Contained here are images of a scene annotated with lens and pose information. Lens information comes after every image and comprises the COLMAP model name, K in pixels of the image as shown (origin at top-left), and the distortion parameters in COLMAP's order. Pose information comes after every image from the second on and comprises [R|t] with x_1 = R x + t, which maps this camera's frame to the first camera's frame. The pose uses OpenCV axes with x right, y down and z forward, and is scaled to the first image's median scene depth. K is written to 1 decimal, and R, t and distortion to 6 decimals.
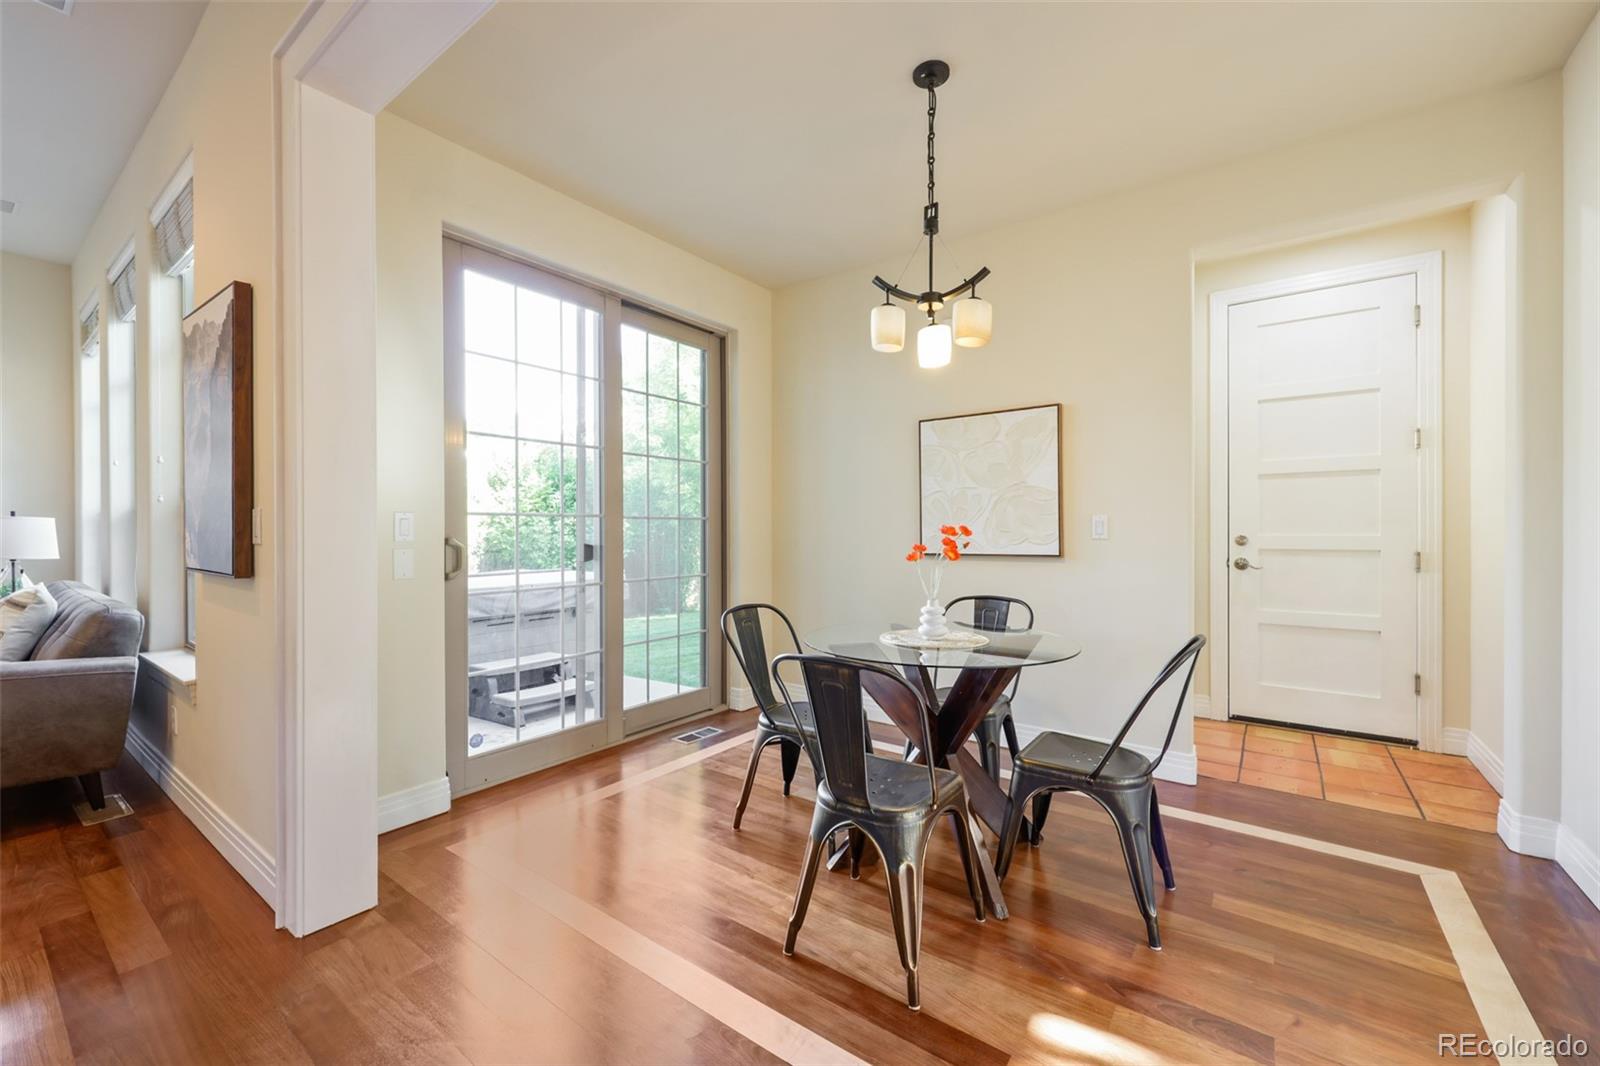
lens RADIAL K [[650.8, 0, 792.6], [0, 650.8, 532.1], [0, 0, 1]] dist [-0.000813, -0.000116]
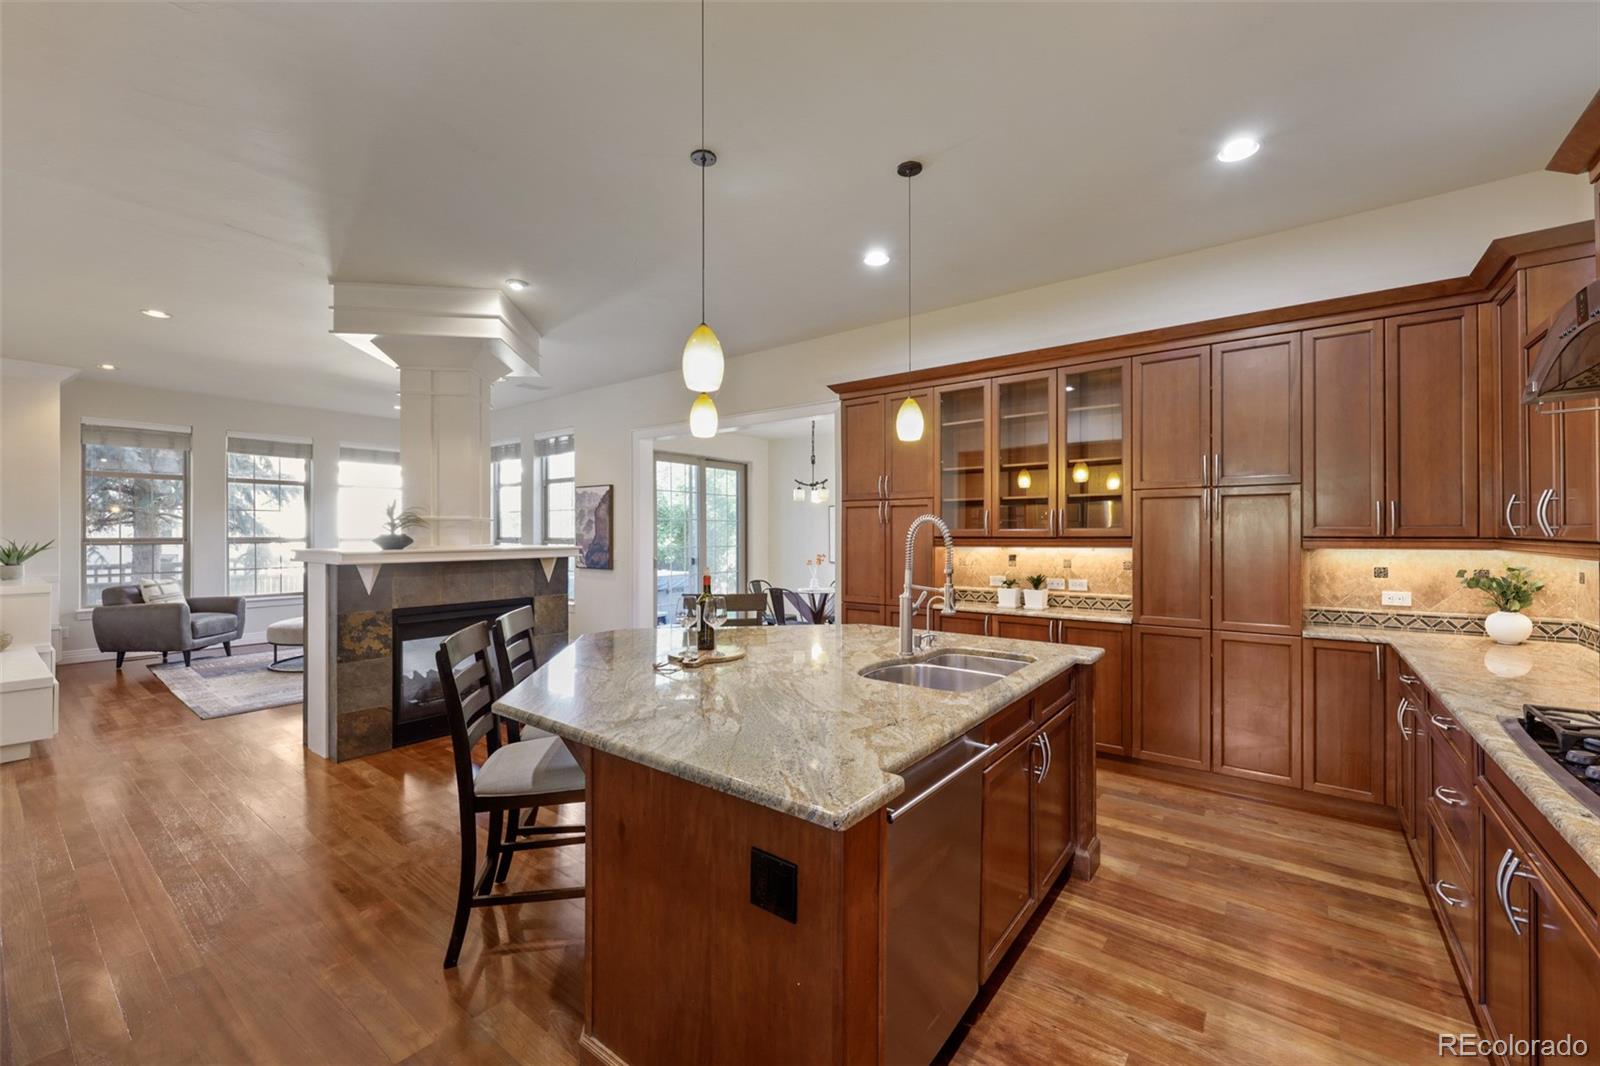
lens RADIAL K [[650.8, 0, 792.6], [0, 650.8, 532.1], [0, 0, 1]] dist [-0.000813, -0.000116]
pose [[0.999882, 0.002926, -0.015107, 0.145242], [-0.002984, 0.999988, -0.003815, -0.099151], [0.015095, 0.003860, 0.999879, -2.048559]]
